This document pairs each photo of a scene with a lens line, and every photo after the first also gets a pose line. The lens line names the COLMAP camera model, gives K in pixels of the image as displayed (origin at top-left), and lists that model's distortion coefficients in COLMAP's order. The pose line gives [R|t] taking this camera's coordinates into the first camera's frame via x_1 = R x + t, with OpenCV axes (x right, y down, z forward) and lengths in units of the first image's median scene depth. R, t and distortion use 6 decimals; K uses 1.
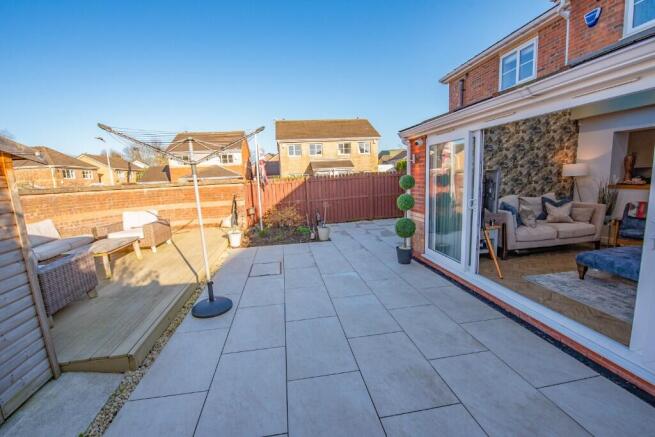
lens RADIAL K [[259.9, 0, 325.1], [0, 259.9, 218.7], [0, 0, 1]] dist [-0.020679, -0.000407]
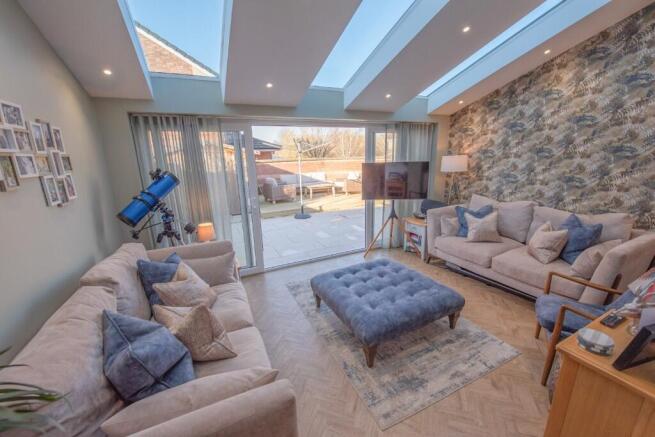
lens RADIAL K [[259.9, 0, 325.1], [0, 259.9, 218.7], [0, 0, 1]] dist [-0.020679, -0.000407]
pose [[0.300816, 0.256475, -0.918548, 1.354899], [-0.139434, 0.964637, 0.223681, -0.135174], [0.943434, 0.060790, 0.325940, 0.337988]]
